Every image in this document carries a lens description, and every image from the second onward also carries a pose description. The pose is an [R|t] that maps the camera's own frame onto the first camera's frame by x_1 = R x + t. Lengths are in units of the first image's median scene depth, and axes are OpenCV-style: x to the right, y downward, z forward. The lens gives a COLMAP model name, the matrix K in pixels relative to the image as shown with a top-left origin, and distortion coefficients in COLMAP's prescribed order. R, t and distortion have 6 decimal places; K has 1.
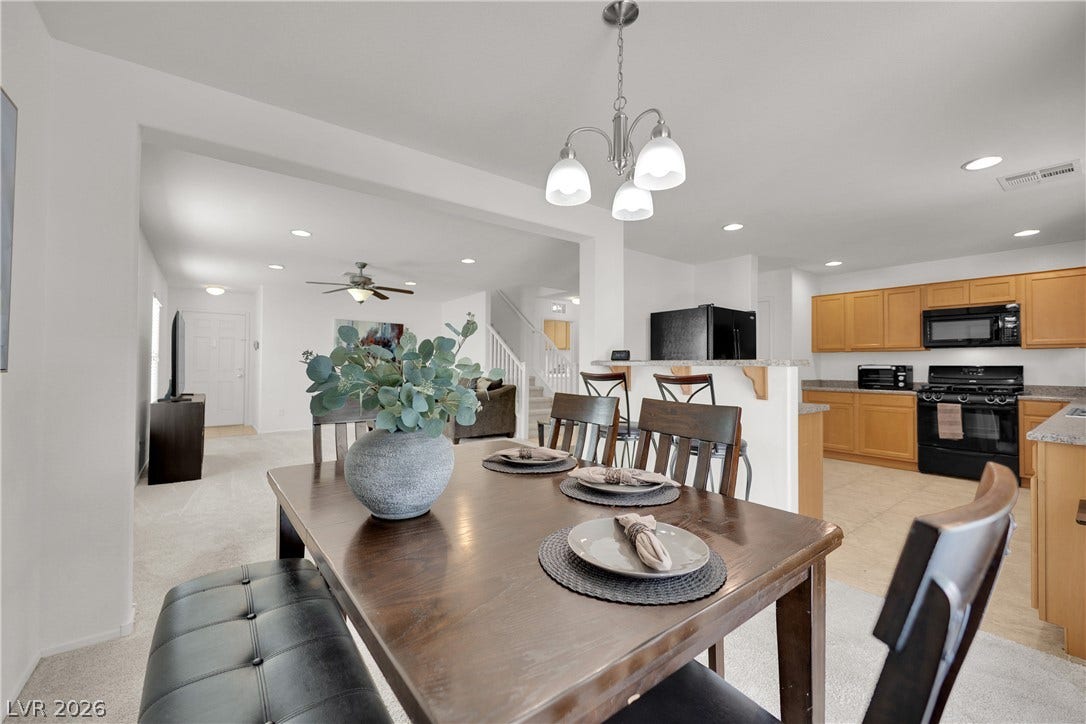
lens RADIAL K [[441.5, 0, 539.7], [0, 441.5, 358.3], [0, 0, 1]] dist [-0.001320, -0.000291]
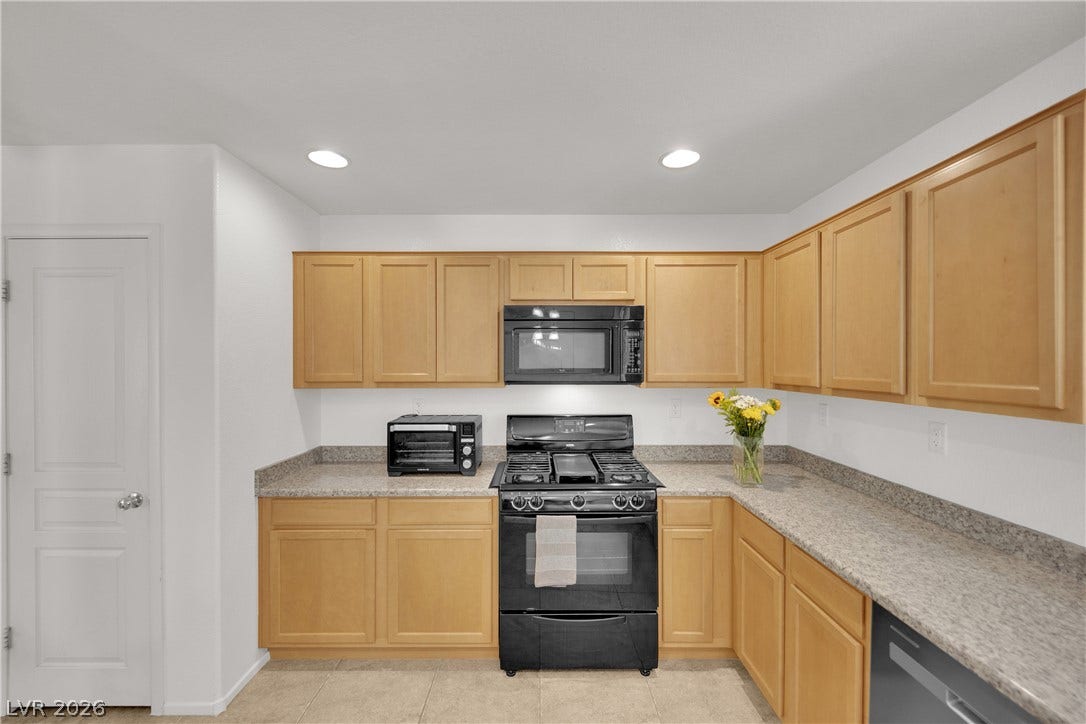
lens RADIAL K [[441.5, 0, 541.1], [0, 441.5, 361.3], [0, 0, 1]] dist [-0.001320, -0.000291]
pose [[0.611650, -0.004903, 0.791114, 0.503001], [-0.007402, 0.999902, 0.011920, -0.053044], [-0.791094, -0.013147, 0.611553, 0.658208]]
